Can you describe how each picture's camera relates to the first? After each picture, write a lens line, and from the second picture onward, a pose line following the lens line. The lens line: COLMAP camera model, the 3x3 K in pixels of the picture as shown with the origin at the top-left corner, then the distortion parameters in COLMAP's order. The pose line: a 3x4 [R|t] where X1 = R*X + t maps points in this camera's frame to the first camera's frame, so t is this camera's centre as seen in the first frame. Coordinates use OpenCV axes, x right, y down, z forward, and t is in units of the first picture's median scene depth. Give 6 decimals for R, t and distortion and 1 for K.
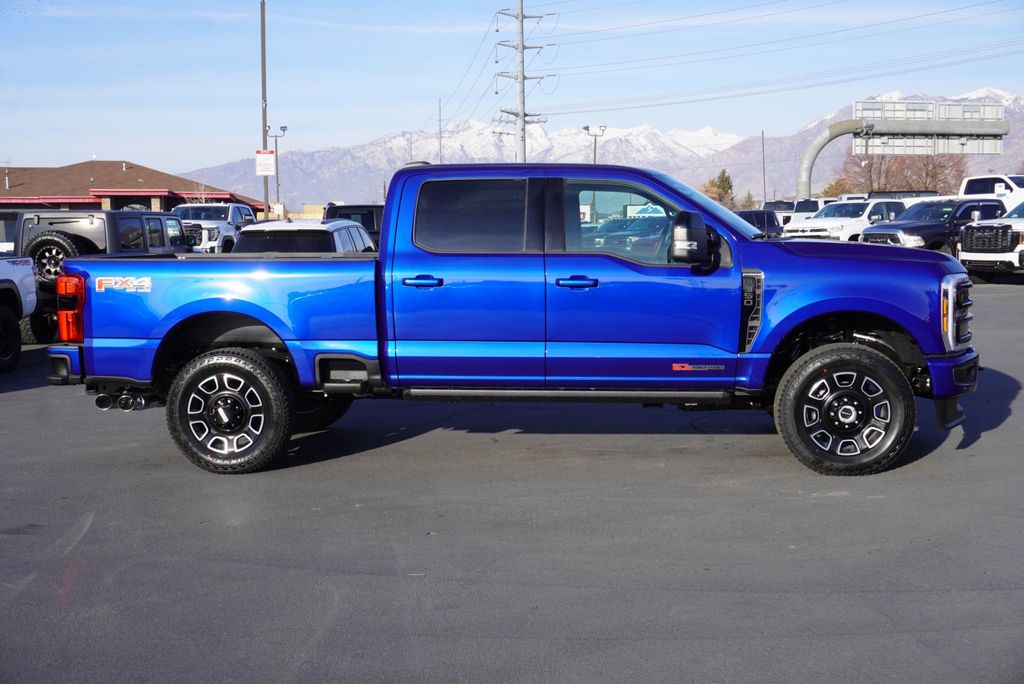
lens RADIAL K [[1188.1, 0, 510.9], [0, 1188.1, 344.3], [0, 0, 1]] dist [0.022511, 0.000000]
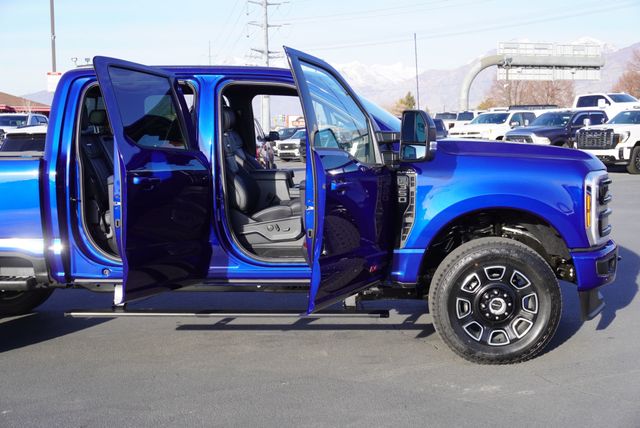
lens RADIAL K [[823.7, 0, 317.9], [0, 823.7, 218.5], [0, 0, 1]] dist [-0.003462, 0.000000]
pose [[0.997913, -0.008791, 0.063974, 0.077489], [0.008391, 0.999944, 0.006515, -0.023113], [-0.064027, -0.005965, 0.997930, 0.281210]]
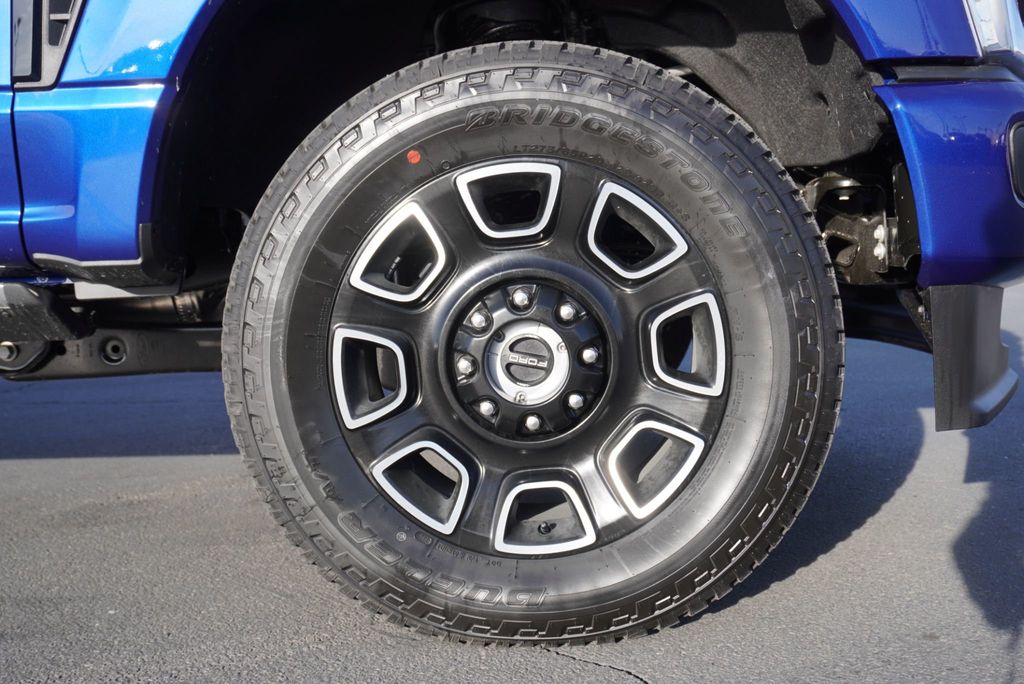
lens RADIAL K [[1050.6, 0, 508.7], [0, 1050.6, 339.7], [0, 0, 1]] dist [-0.034649, 0.000000]
pose [[0.998652, -0.023803, 0.046128, 0.260533], [0.024541, 0.999579, -0.015507, 0.055161], [-0.045740, 0.016618, 0.998815, 0.782792]]
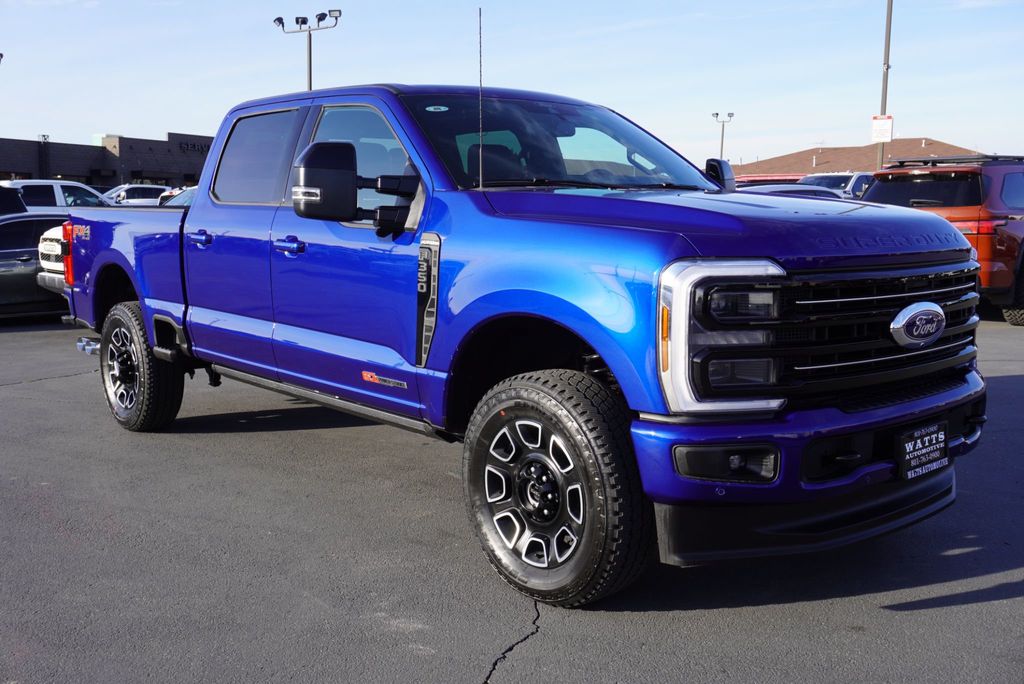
lens RADIAL K [[1050.6, 0, 506.6], [0, 1050.6, 343.0], [0, 0, 1]] dist [-0.034649, 0.000000]
pose [[0.724524, 0.101962, -0.681666, 0.587200], [-0.077028, 0.994780, 0.066926, -0.044536], [0.684932, 0.004018, 0.728596, 0.602223]]
